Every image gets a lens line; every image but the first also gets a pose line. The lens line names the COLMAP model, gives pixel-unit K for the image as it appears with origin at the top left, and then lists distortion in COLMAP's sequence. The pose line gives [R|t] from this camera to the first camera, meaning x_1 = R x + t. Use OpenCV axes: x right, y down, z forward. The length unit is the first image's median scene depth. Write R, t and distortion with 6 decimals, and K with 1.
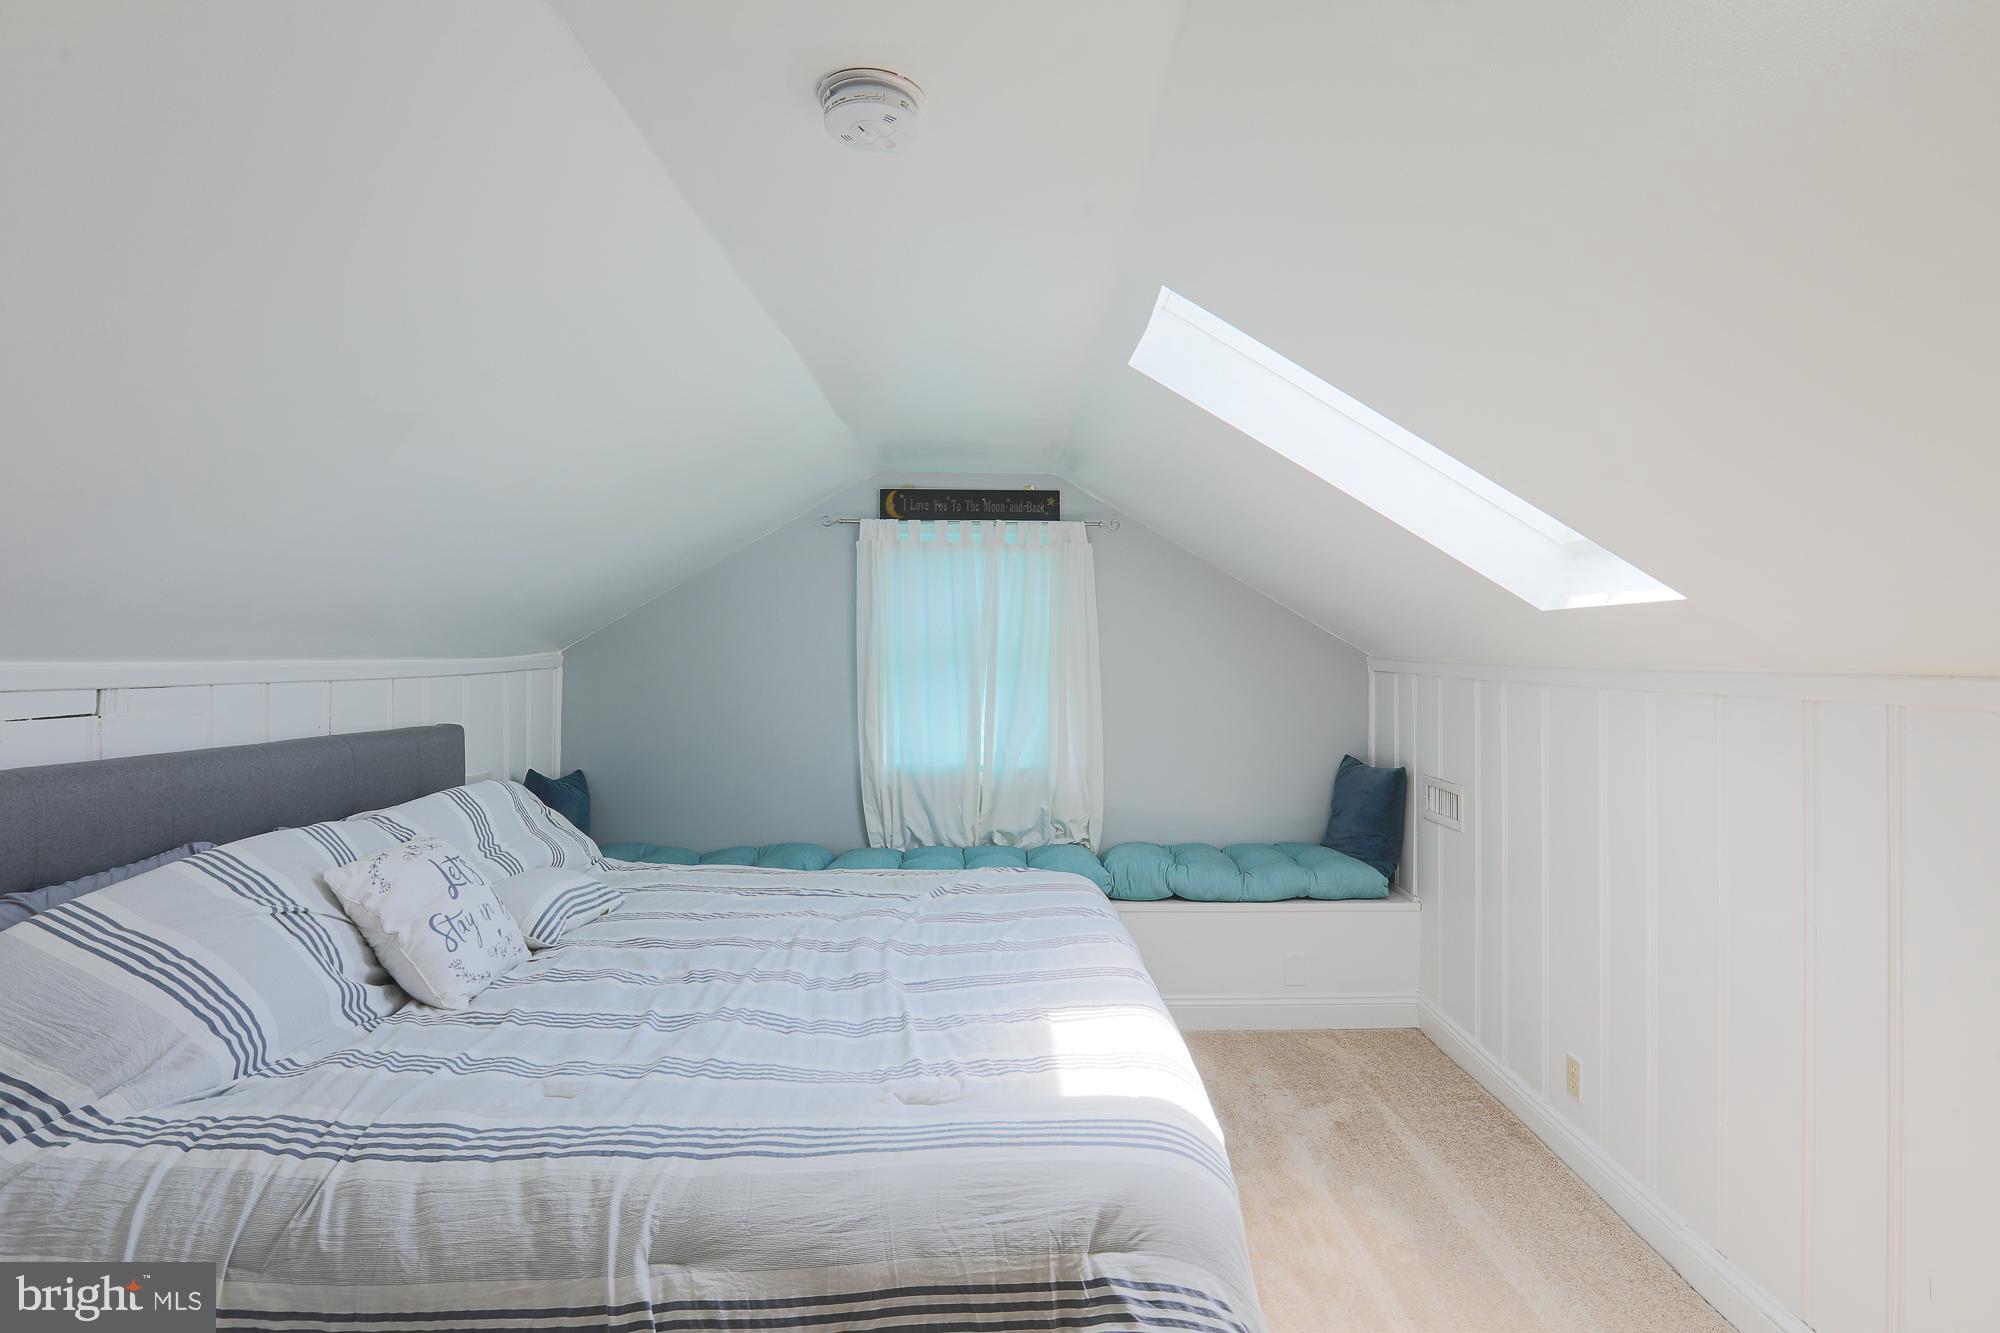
lens RADIAL K [[979.4, 0, 1006.8], [0, 979.4, 667.9], [0, 0, 1]] dist [-0.053535, 0.017684]
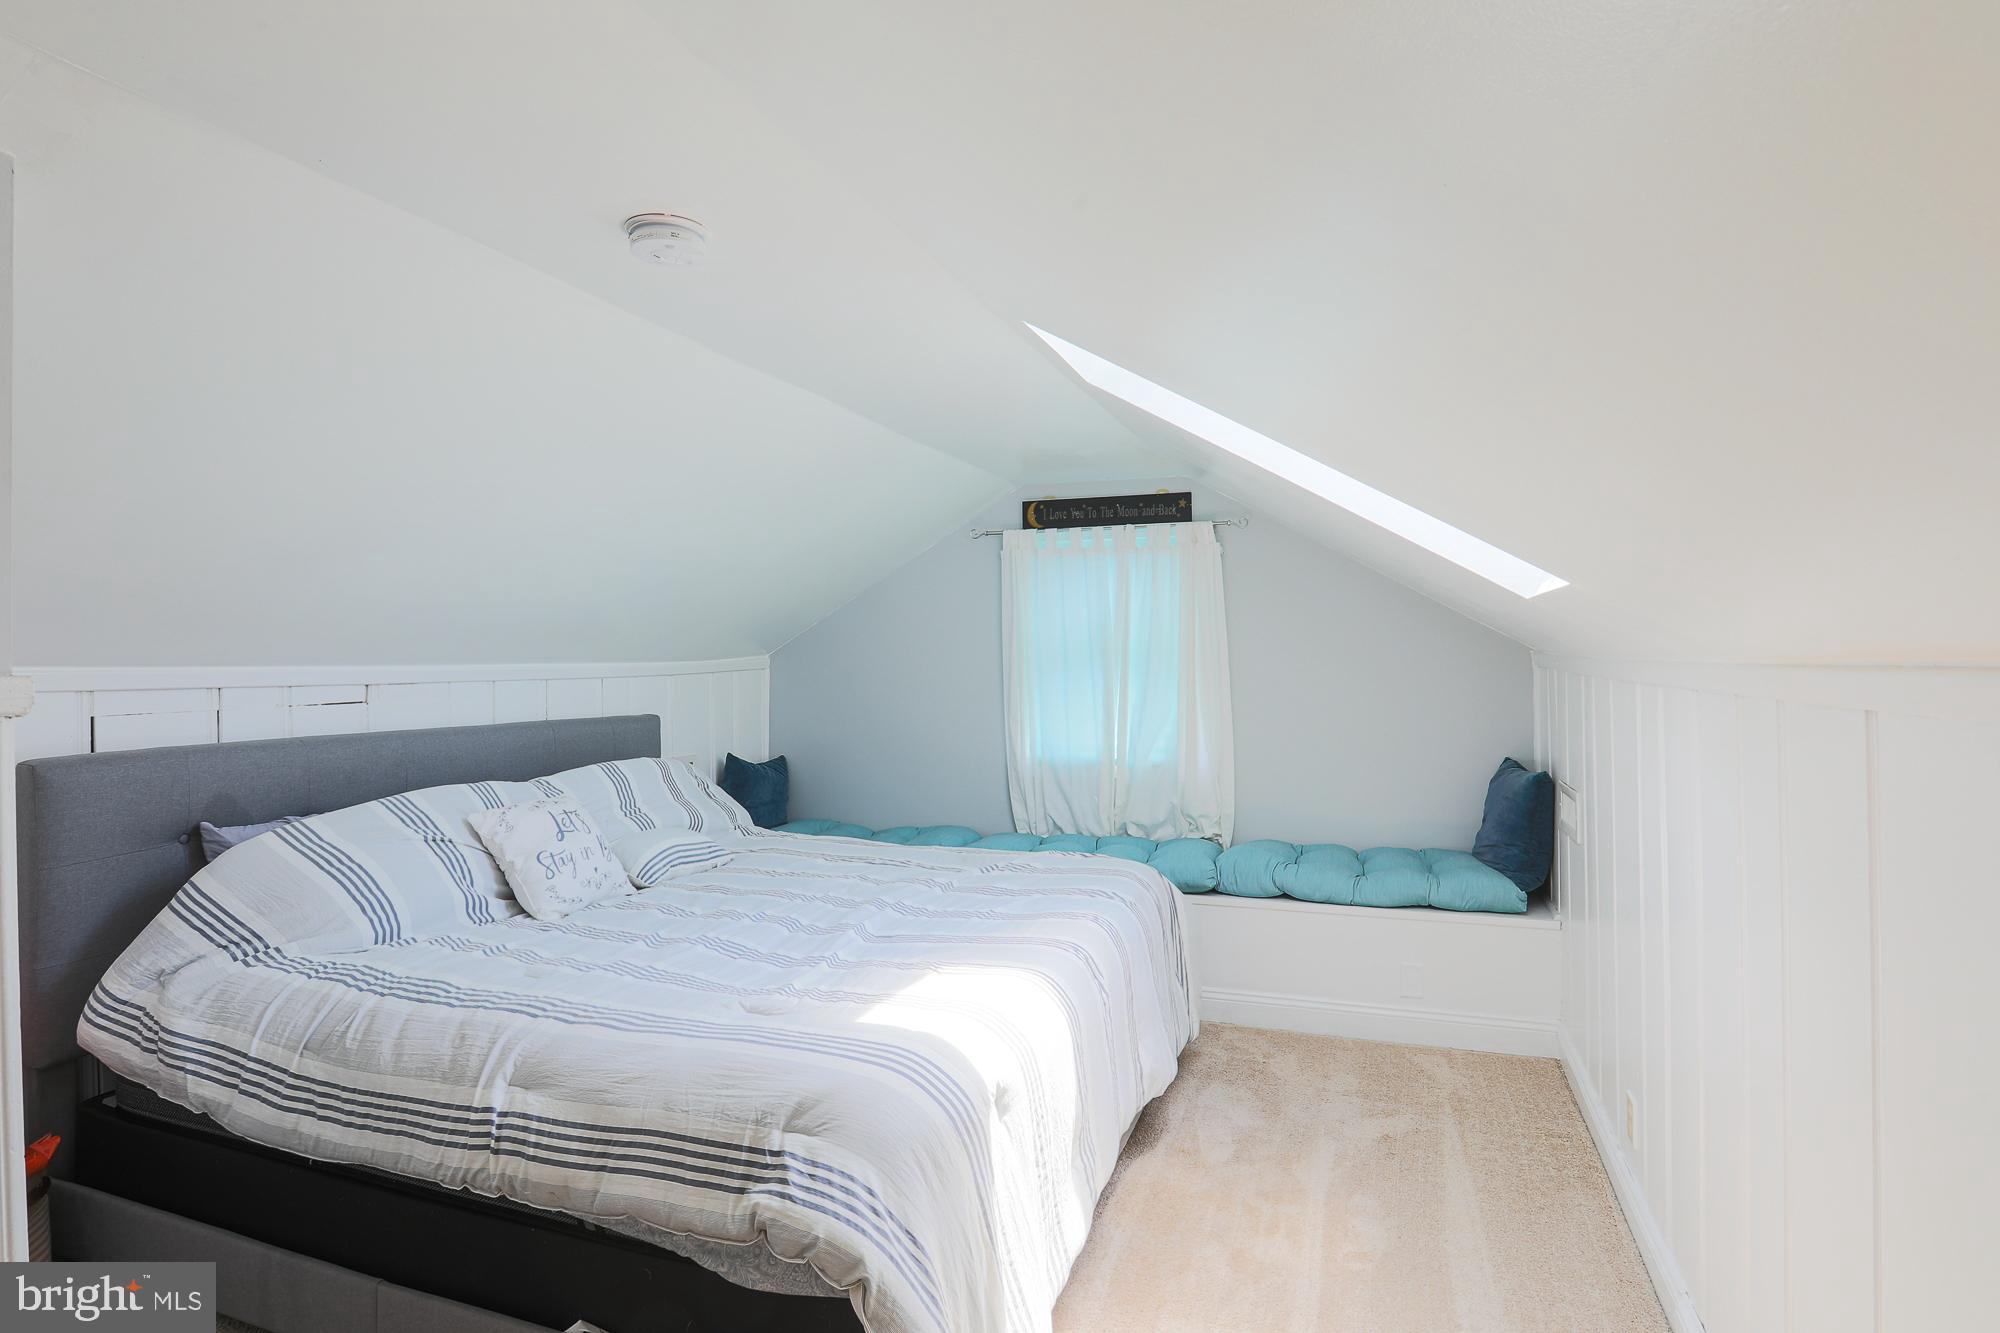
lens RADIAL K [[979.4, 0, 1006.8], [0, 979.4, 667.9], [0, 0, 1]] dist [-0.053535, 0.017684]
pose [[0.937305, -0.007397, -0.348431, 0.460353], [0.007240, 0.999972, -0.001753, 0.005617], [0.348434, -0.000880, 0.937333, -0.043845]]
